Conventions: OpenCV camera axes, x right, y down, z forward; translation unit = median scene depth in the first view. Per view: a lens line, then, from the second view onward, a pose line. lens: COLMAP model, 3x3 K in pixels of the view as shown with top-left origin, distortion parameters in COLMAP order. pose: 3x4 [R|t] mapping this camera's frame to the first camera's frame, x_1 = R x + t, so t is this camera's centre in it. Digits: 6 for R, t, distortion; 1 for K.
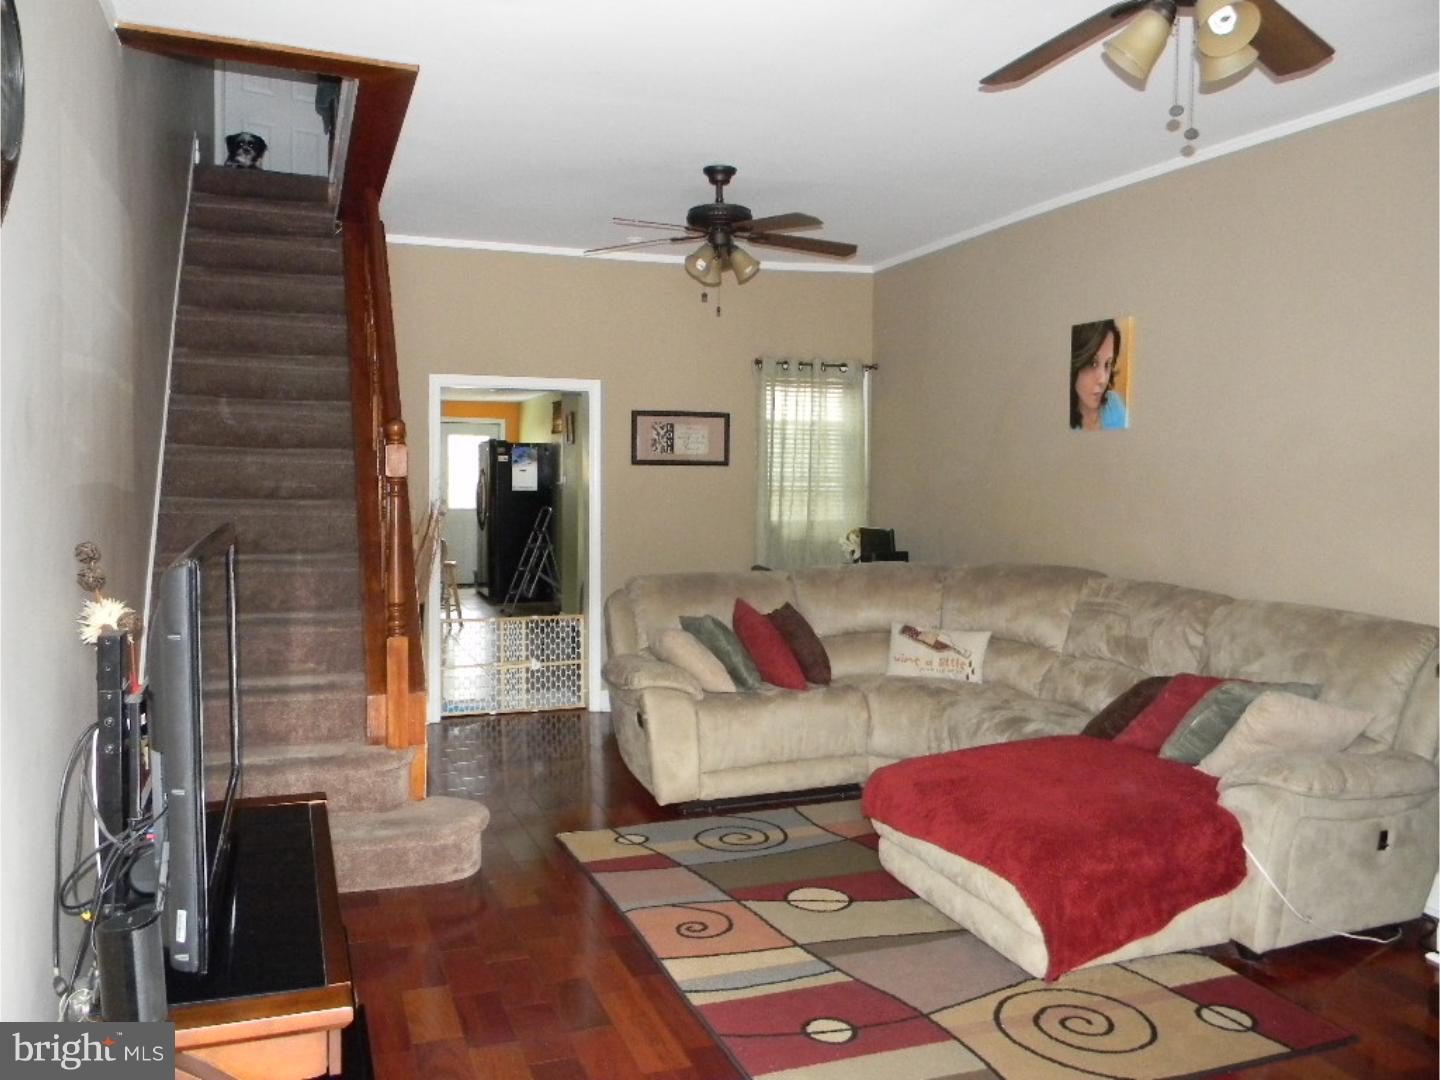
lens RADIAL K [[1171.3, 0, 721.7], [0, 1171.3, 526.7], [0, 0, 1]] dist [0.017346, -0.029141]
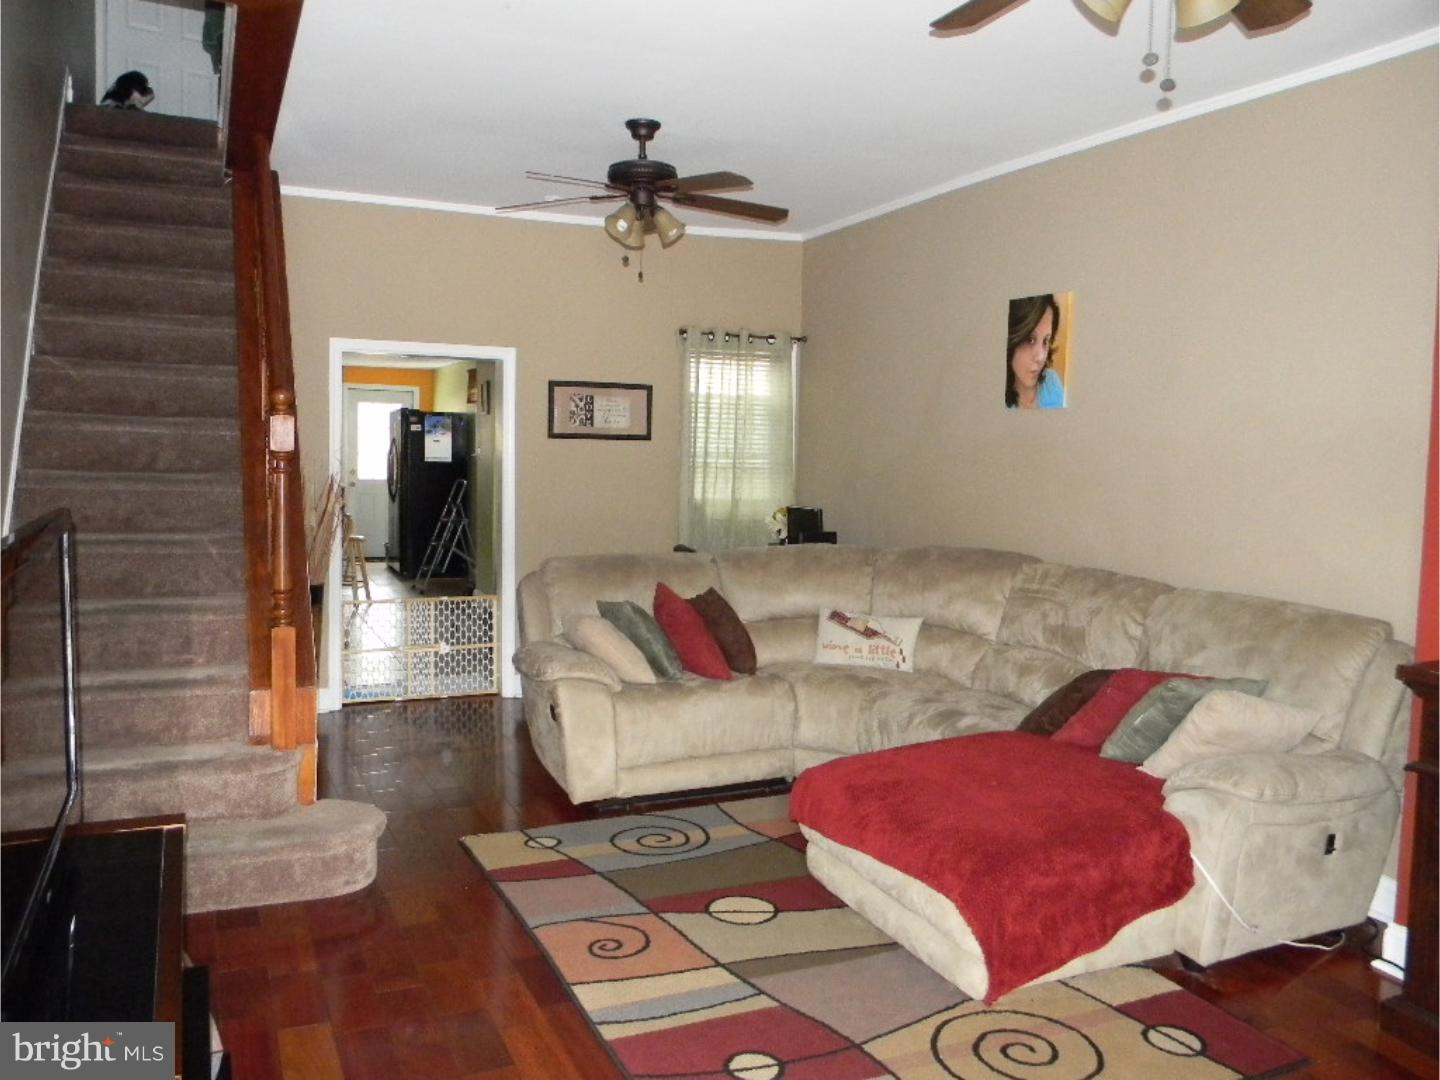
lens RADIAL K [[1171.3, 0, 721.7], [0, 1171.3, 526.7], [0, 0, 1]] dist [0.017346, -0.029141]
pose [[0.997787, 0.007883, 0.066023, 0.001786], [-0.009503, 0.999660, 0.024266, -0.008415], [-0.065810, -0.024840, 0.997523, 0.064610]]
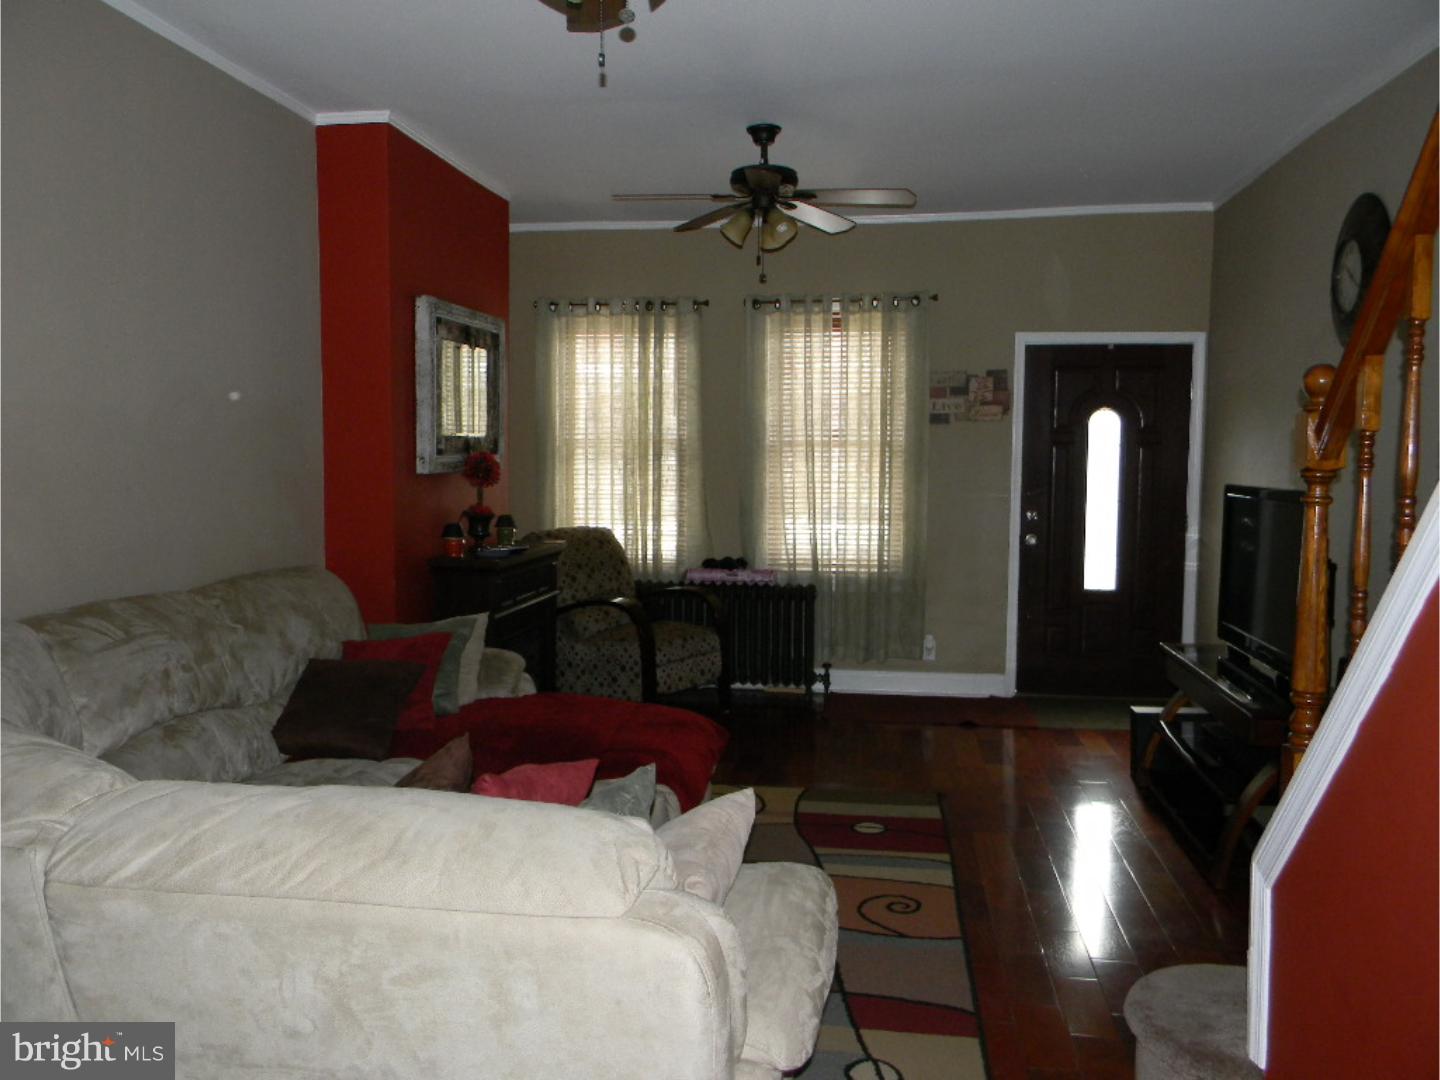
lens RADIAL K [[1153.0, 0, 727.6], [0, 1153.0, 535.7], [0, 0, 1]] dist [0.006764, 0.013830]
pose [[-0.879234, -0.051201, 0.473631, -0.267098], [0.010437, 0.991899, 0.126602, -0.074201], [-0.476276, 0.116256, -0.871576, 1.475770]]
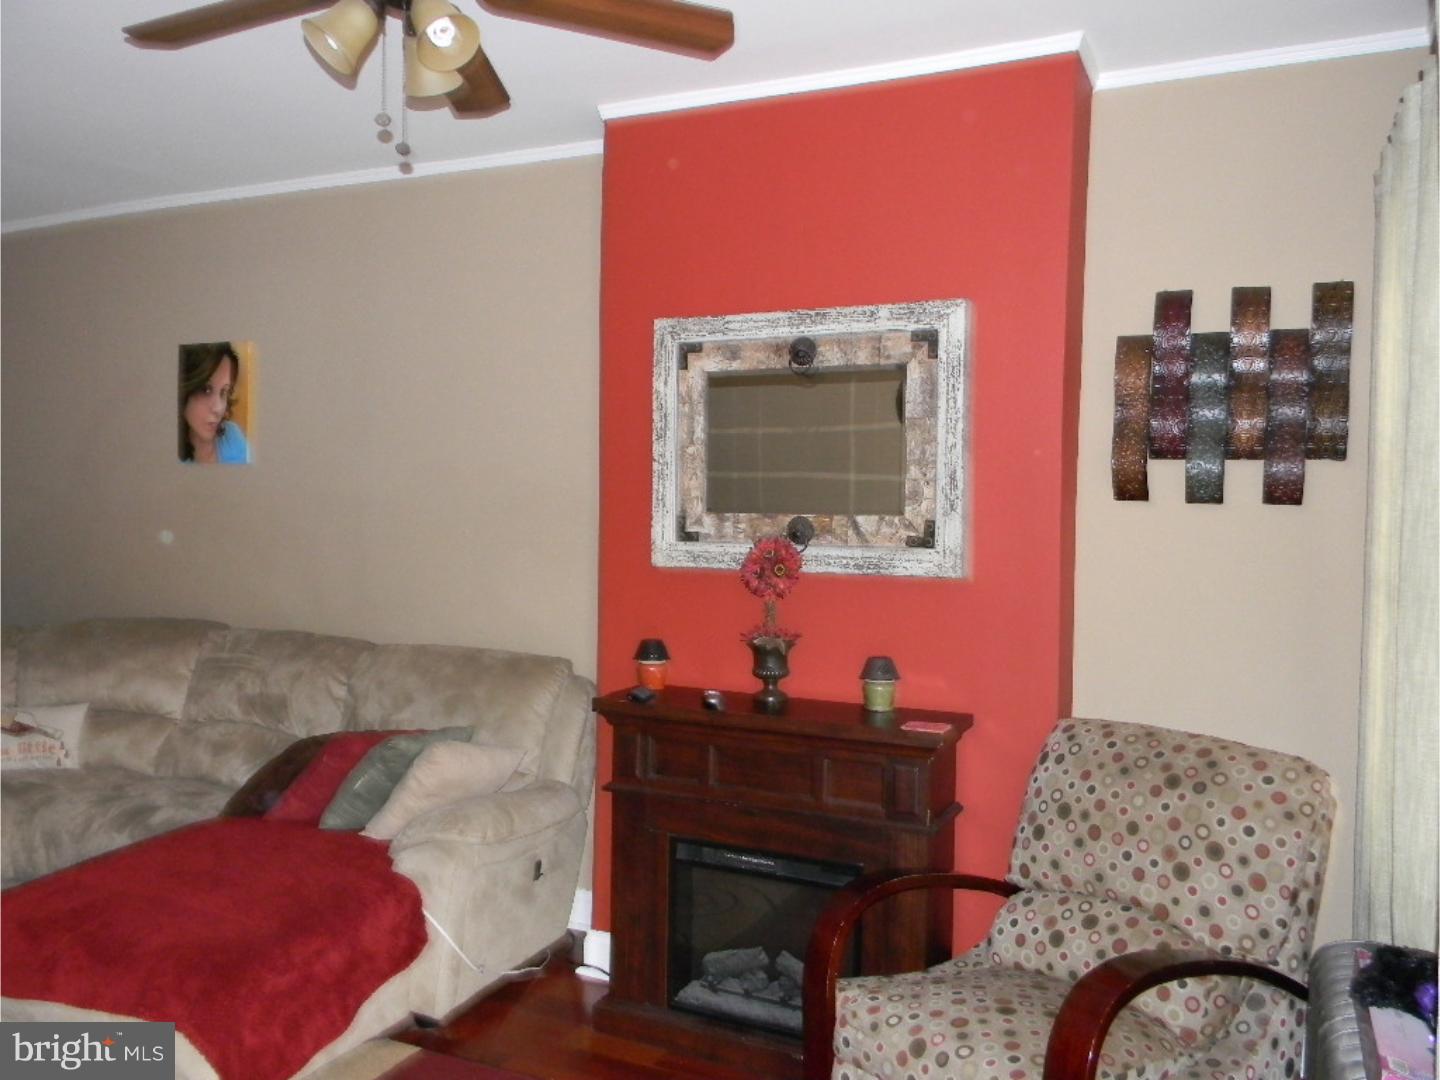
lens RADIAL K [[1171.3, 0, 721.7], [0, 1171.3, 526.7], [0, 0, 1]] dist [0.017346, -0.029141]
pose [[0.719572, -0.011266, 0.694327, -0.027985], [0.027788, 0.999535, -0.012580, -0.015049], [-0.693862, 0.028347, 0.719550, 0.104069]]
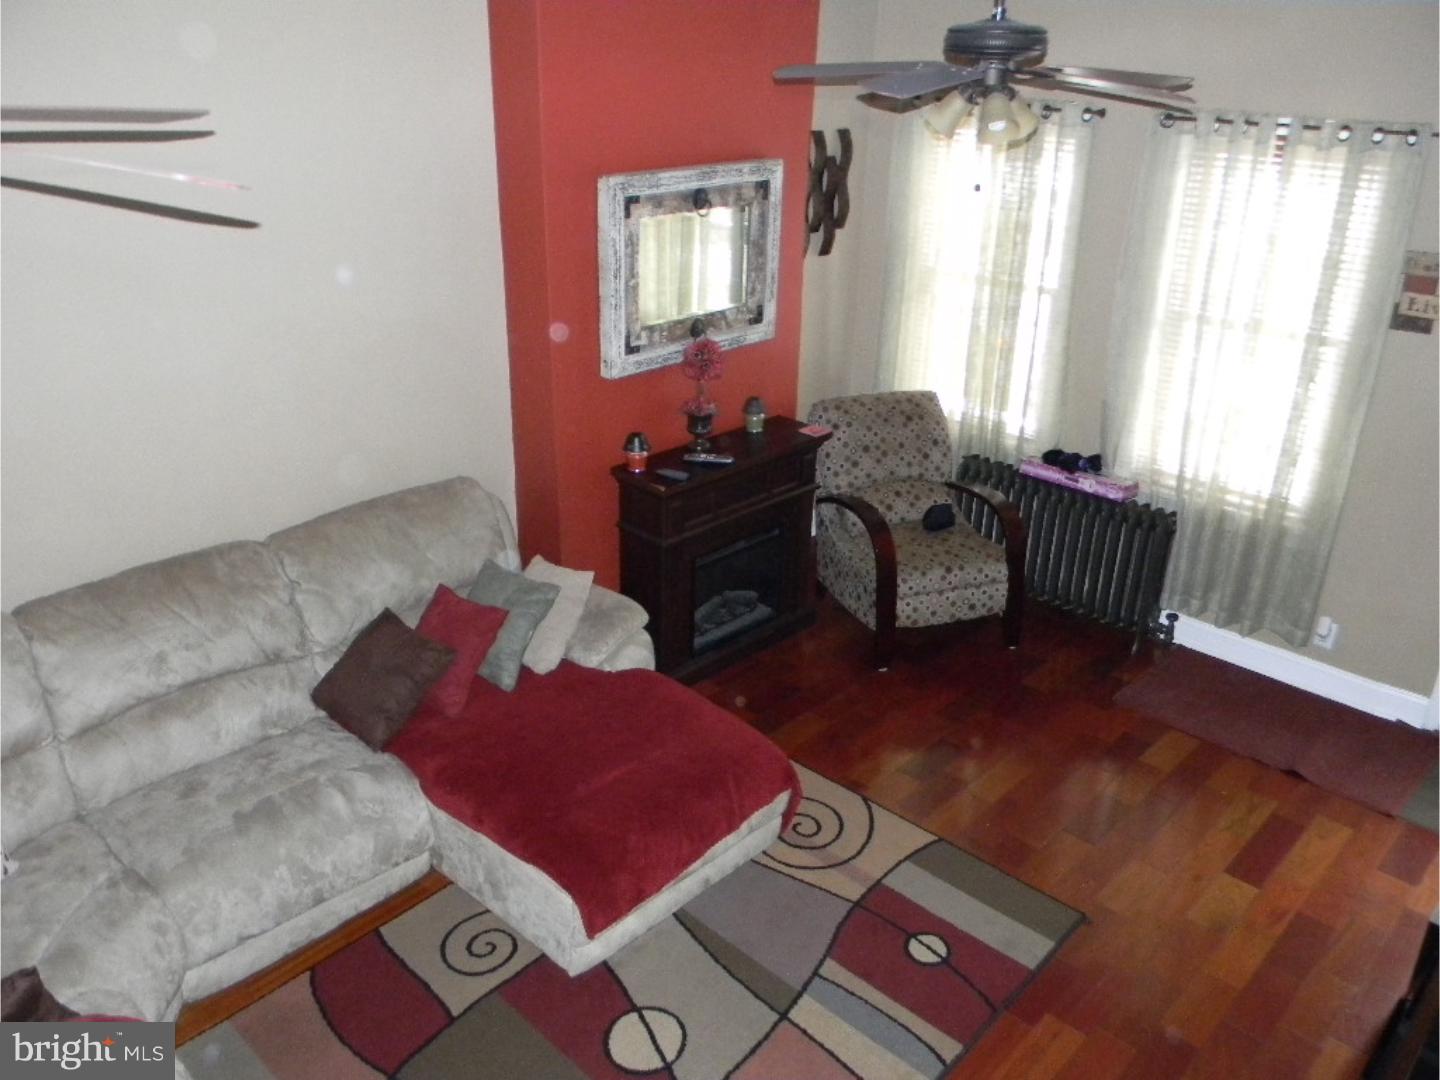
lens RADIAL K [[1153.0, 0, 727.6], [0, 1153.0, 535.7], [0, 0, 1]] dist [0.006764, 0.013830]
pose [[-0.443815, -0.383656, 0.809837, -0.389094], [0.018064, 0.899703, 0.436128, -0.296384], [-0.895936, 0.208189, -0.392372, 0.999190]]
